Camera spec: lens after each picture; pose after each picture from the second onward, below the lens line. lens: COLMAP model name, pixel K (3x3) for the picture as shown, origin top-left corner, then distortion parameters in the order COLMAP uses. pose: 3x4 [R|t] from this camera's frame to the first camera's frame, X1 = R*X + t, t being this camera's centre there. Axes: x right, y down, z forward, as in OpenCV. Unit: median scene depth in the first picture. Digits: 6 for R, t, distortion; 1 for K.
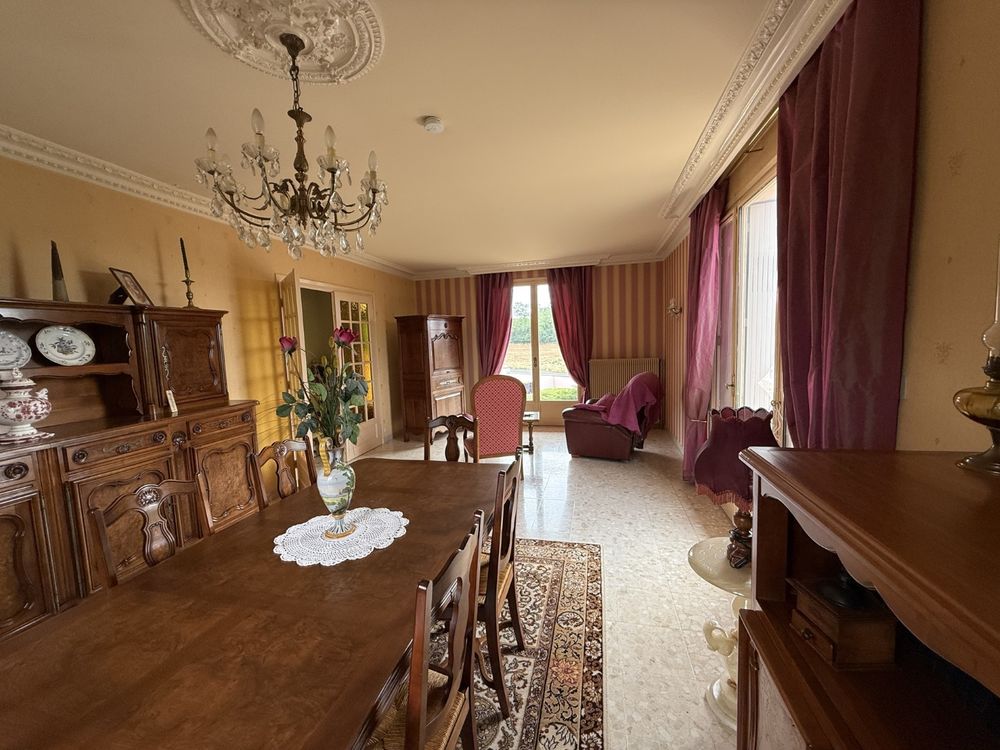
lens RADIAL K [[395.7, 0, 498.8], [0, 395.7, 377.4], [0, 0, 1]] dist [0.008377, -0.000925]
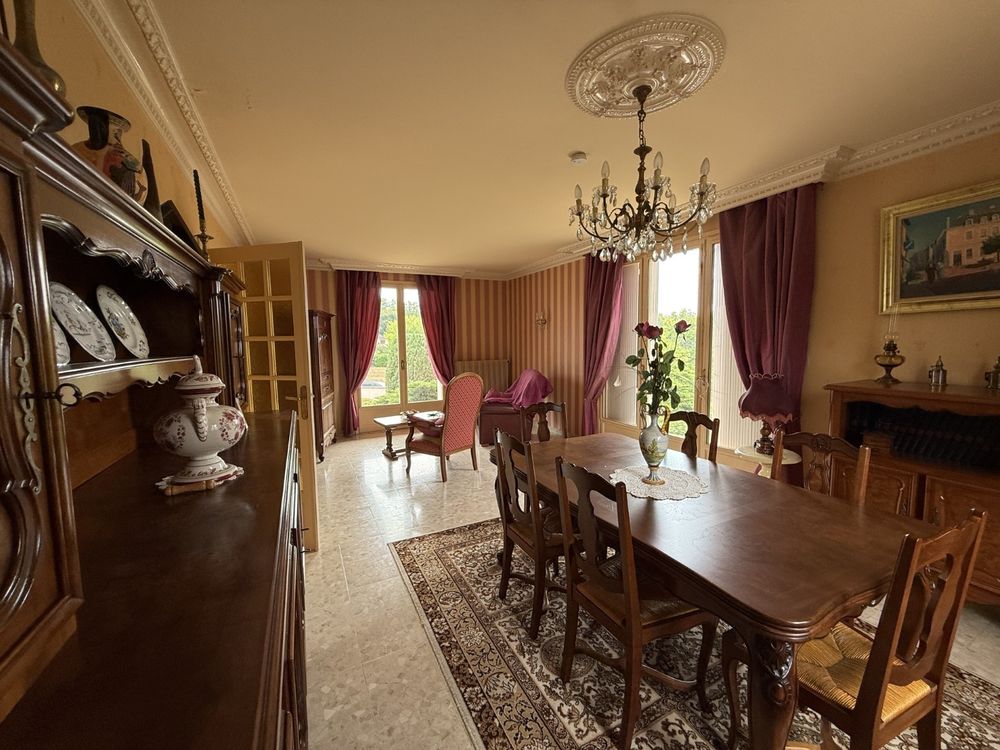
lens RADIAL K [[395.7, 0, 498.1], [0, 395.7, 373.3], [0, 0, 1]] dist [0.008377, -0.000925]
pose [[0.760953, -0.025047, 0.648324, -0.391298], [0.047062, 0.998753, -0.016653, 0.013203], [-0.647098, 0.043183, 0.761183, 0.078767]]
